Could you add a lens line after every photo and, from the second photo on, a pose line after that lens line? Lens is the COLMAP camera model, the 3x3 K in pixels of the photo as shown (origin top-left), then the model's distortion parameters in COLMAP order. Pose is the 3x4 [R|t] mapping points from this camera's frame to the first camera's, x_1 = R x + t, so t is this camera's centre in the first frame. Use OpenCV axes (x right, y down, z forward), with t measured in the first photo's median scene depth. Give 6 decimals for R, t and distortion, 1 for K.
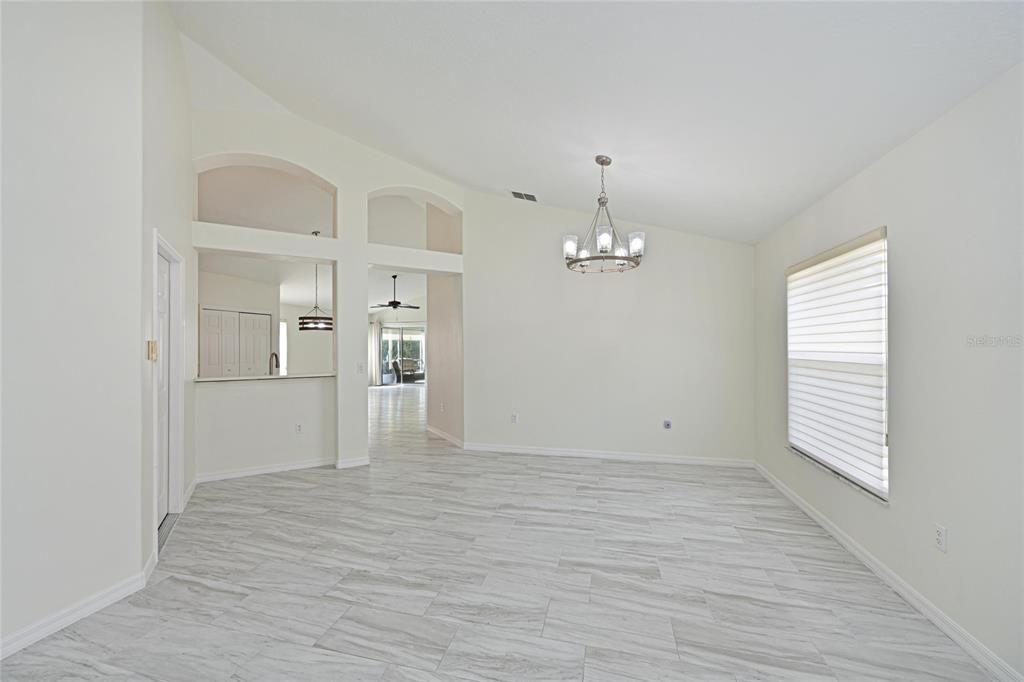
lens RADIAL K [[403.1, 0, 504.4], [0, 403.1, 344.9], [0, 0, 1]] dist [-0.001154, -0.000028]
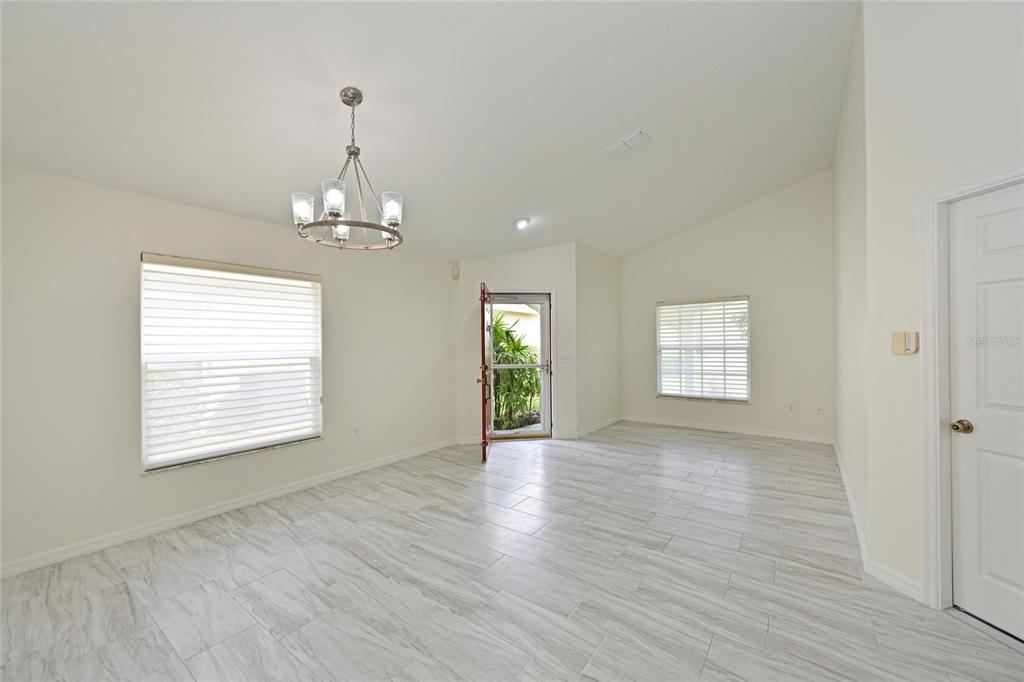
lens RADIAL K [[403.1, 0, 504.4], [0, 403.1, 344.9], [0, 0, 1]] dist [-0.001154, -0.000028]
pose [[-0.926835, 0.009698, 0.375343, -0.311101], [0.010989, 0.999939, 0.001300, 0.003036], [-0.375308, 0.005330, -0.926885, 1.686343]]
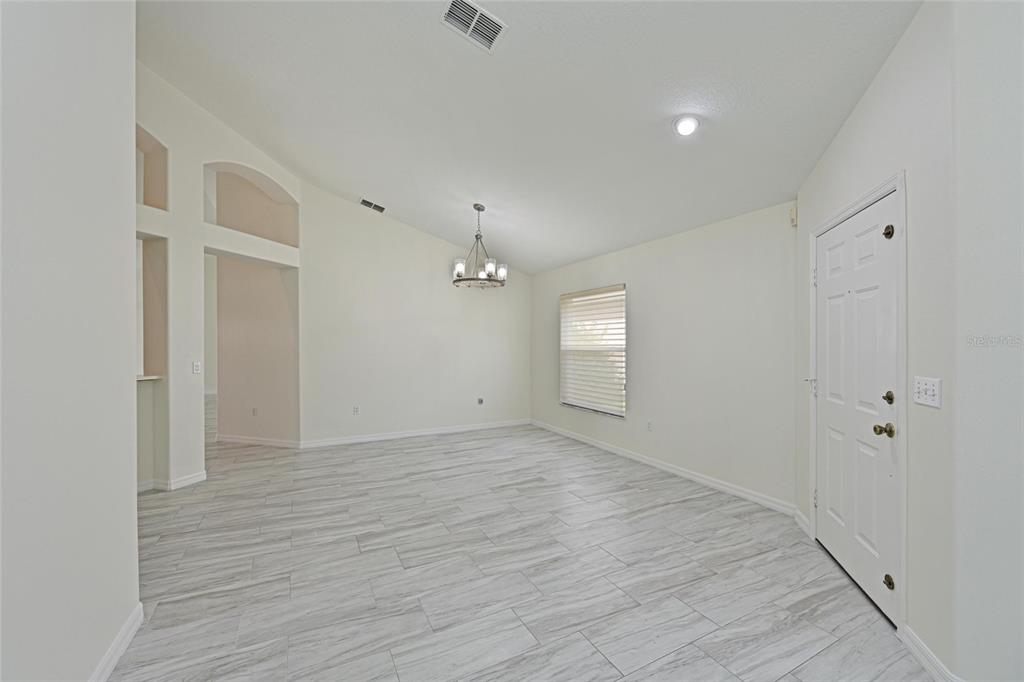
lens RADIAL K [[412.8, 0, 509.8], [0, 412.8, 343.0], [0, 0, 1]] dist [-0.000781, -0.000050]
pose [[0.746393, -0.000190, 0.665506, -0.654748], [-0.000738, 0.999999, 0.001113, 0.005242], [-0.665505, -0.001322, 0.746392, -0.135371]]
